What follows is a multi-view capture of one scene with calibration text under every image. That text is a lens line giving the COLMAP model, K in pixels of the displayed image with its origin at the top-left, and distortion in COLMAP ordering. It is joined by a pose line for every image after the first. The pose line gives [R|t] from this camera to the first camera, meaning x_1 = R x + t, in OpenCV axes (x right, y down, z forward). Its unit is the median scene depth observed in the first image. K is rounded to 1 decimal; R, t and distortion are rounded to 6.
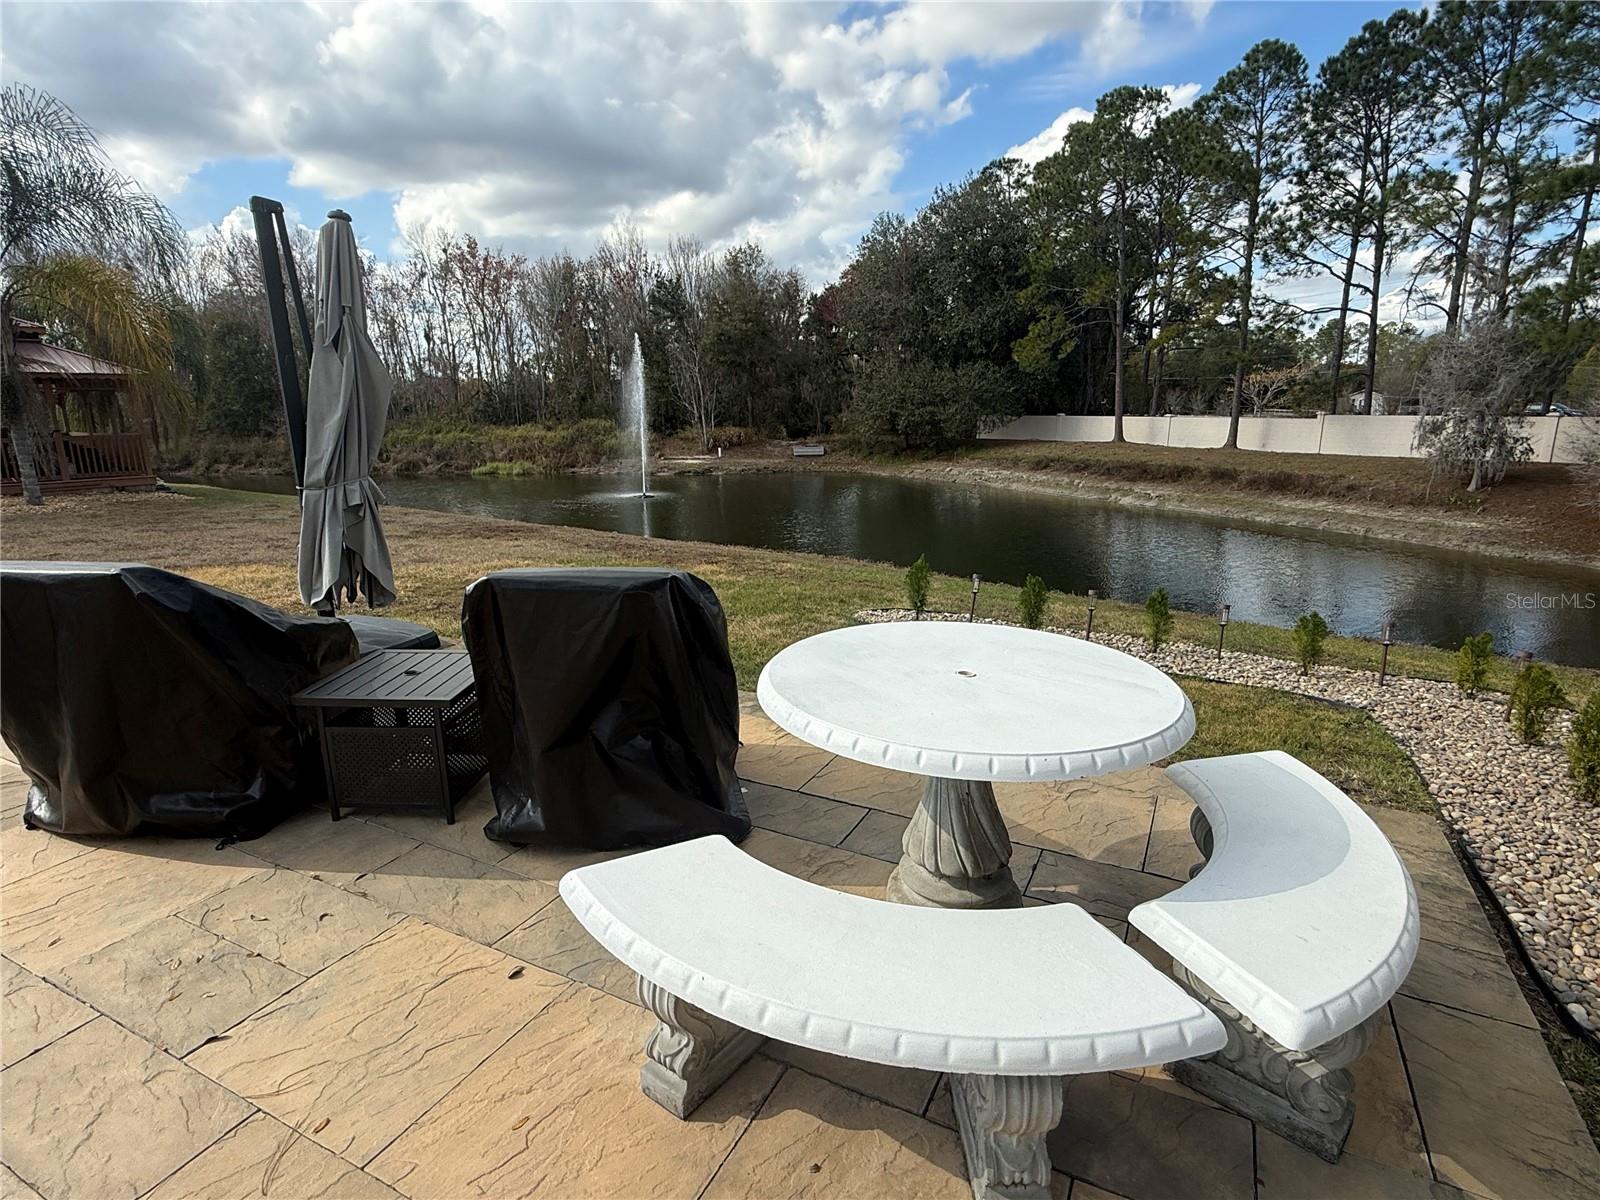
lens RADIAL K [[835.4, 0, 800.0], [0, 835.4, 600.0], [0, 0, 1]] dist [0.001996, 0.001123]
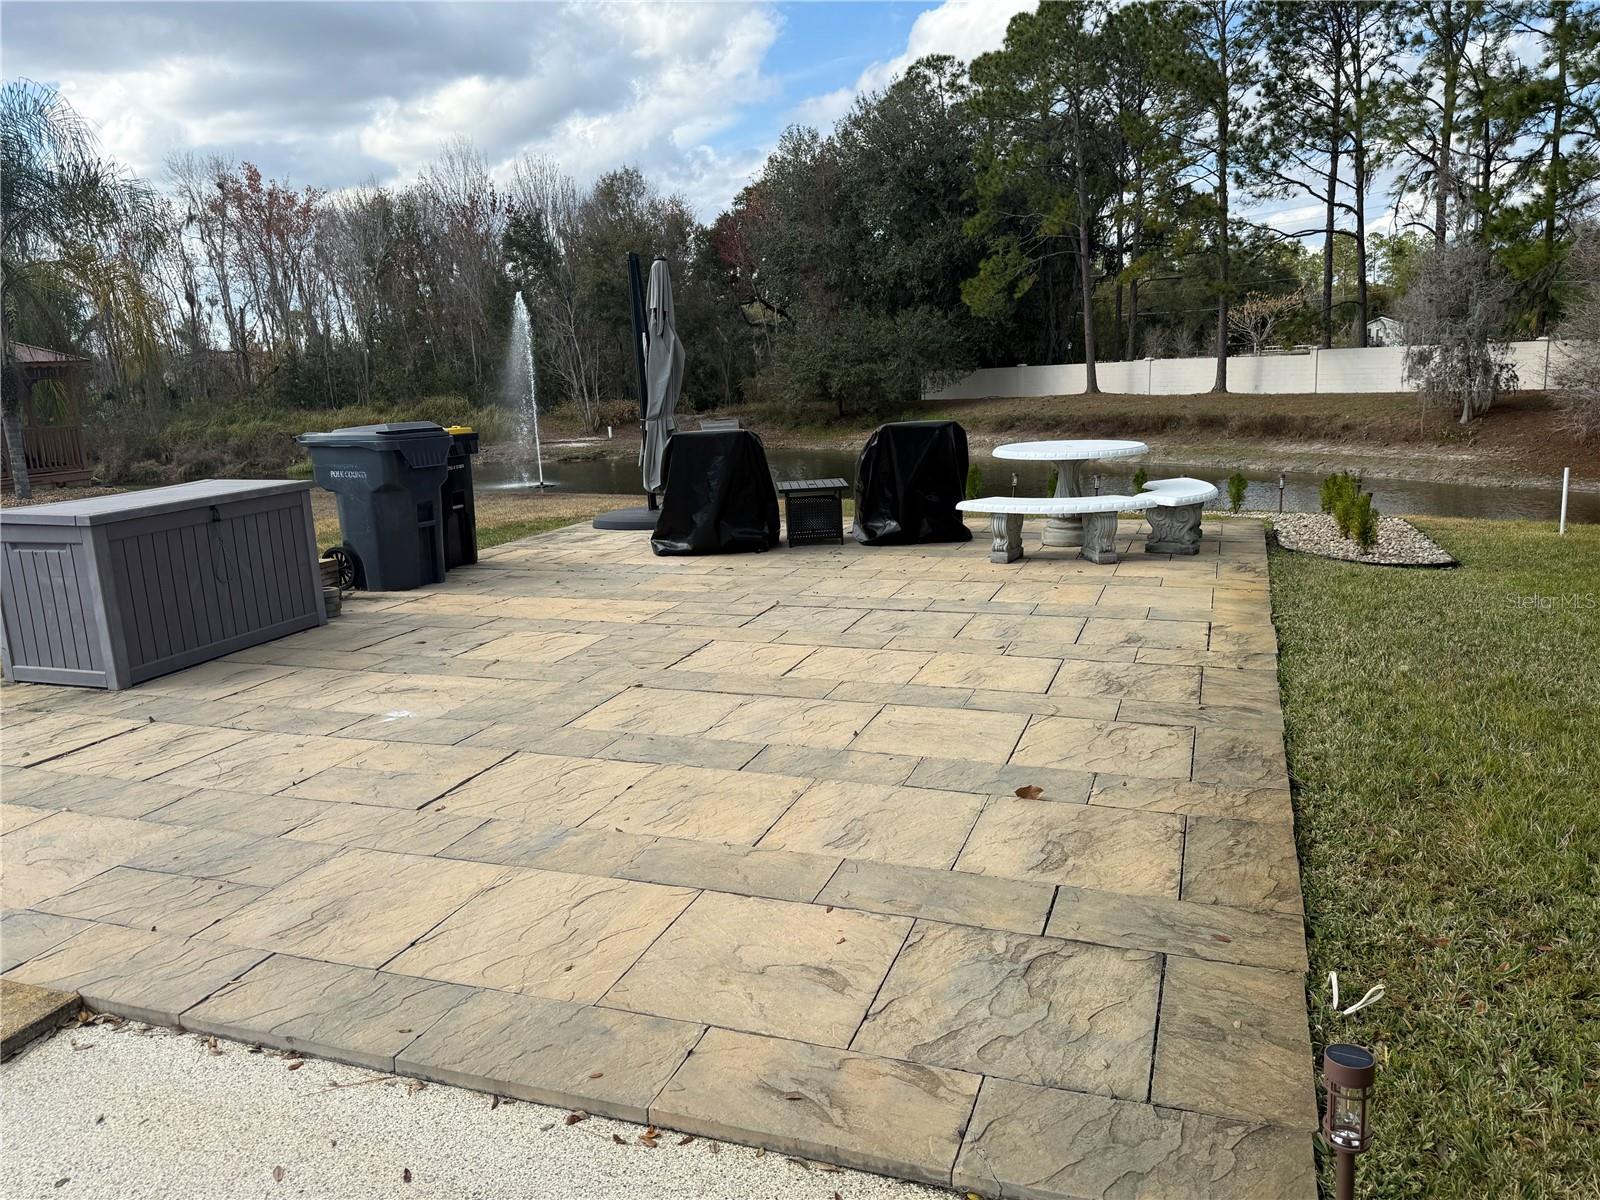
lens RADIAL K [[1146.6, 0, 800.0], [0, 1146.6, 600.0], [0, 0, 1]] dist [0.112619, -0.176037]
pose [[0.991993, -0.066569, 0.107320, -0.053043], [0.069744, 0.997223, -0.026104, 0.029511], [-0.105284, 0.033380, 0.993882, -0.127136]]
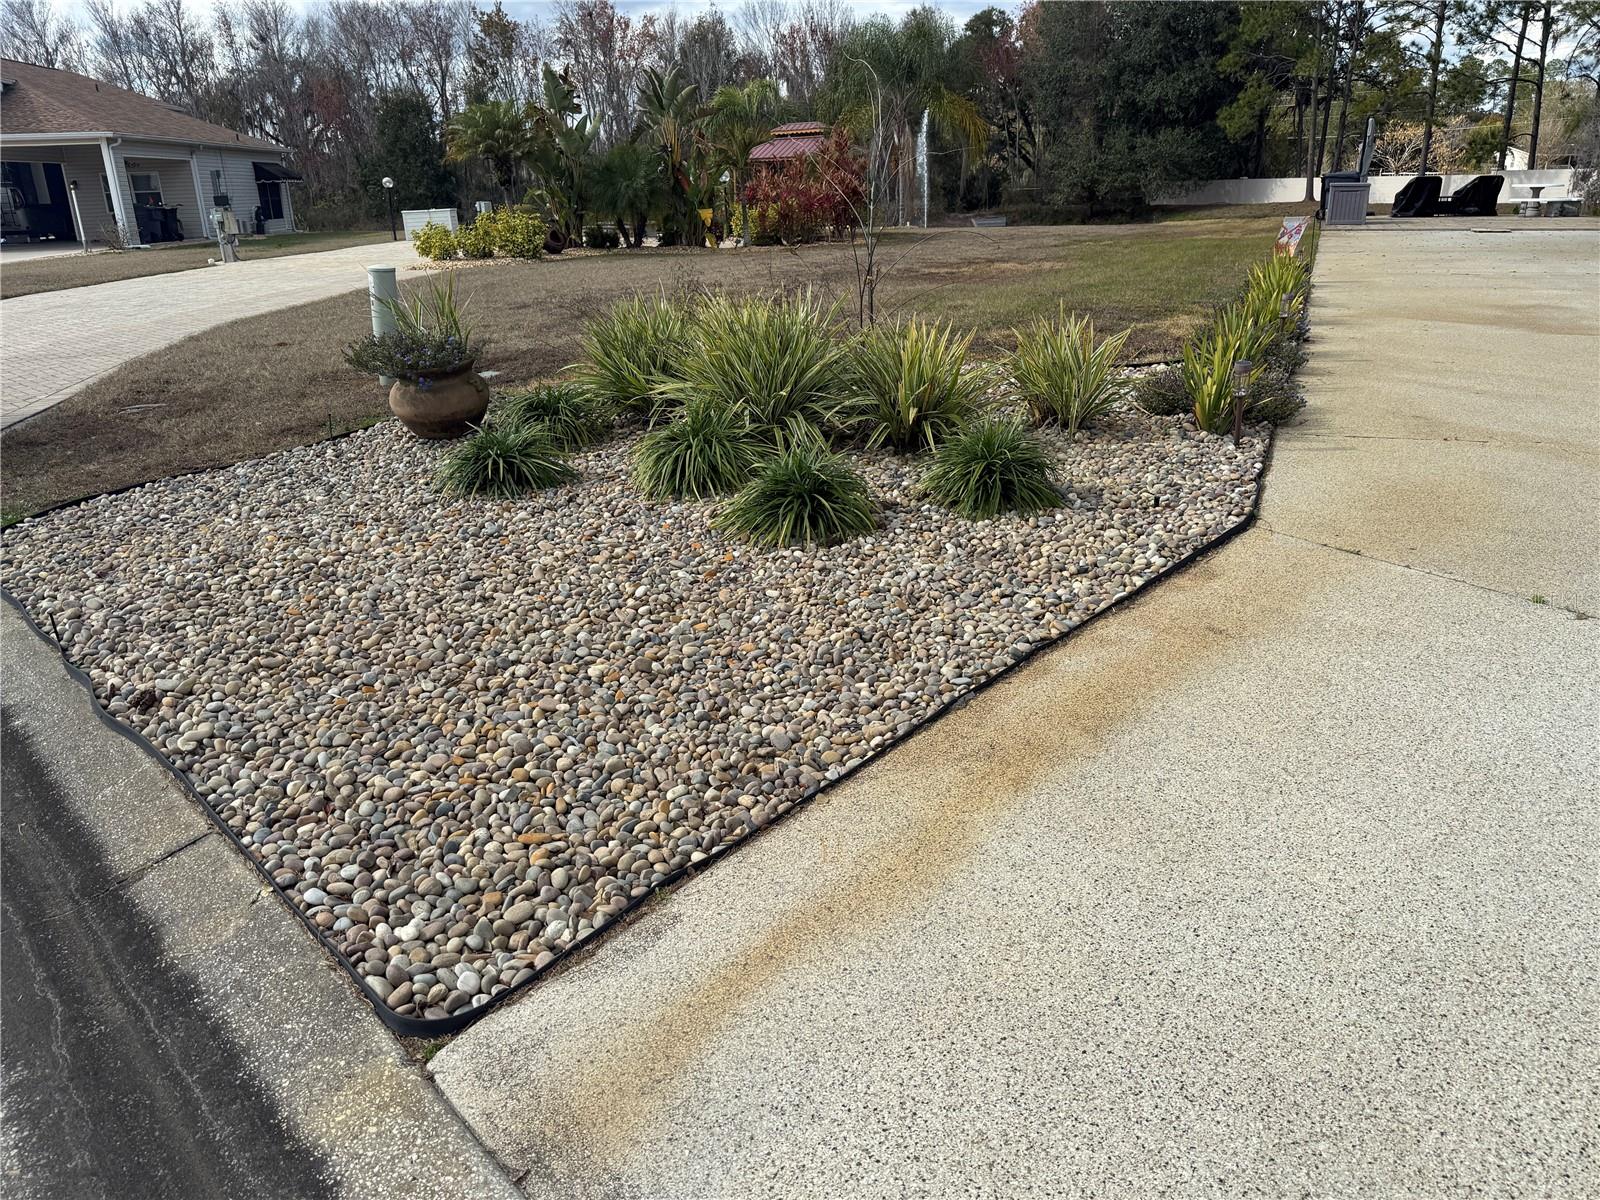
lens RADIAL K [[1192.5, 0, 761.2], [0, 1192.5, 643.2], [0, 0, 1]] dist [-0.027866, 0.006856]
pose [[0.997663, -0.049286, 0.047322, -0.432956], [0.042336, 0.989521, 0.138040, 0.137963], [-0.053630, -0.135714, 0.989296, -0.565291]]
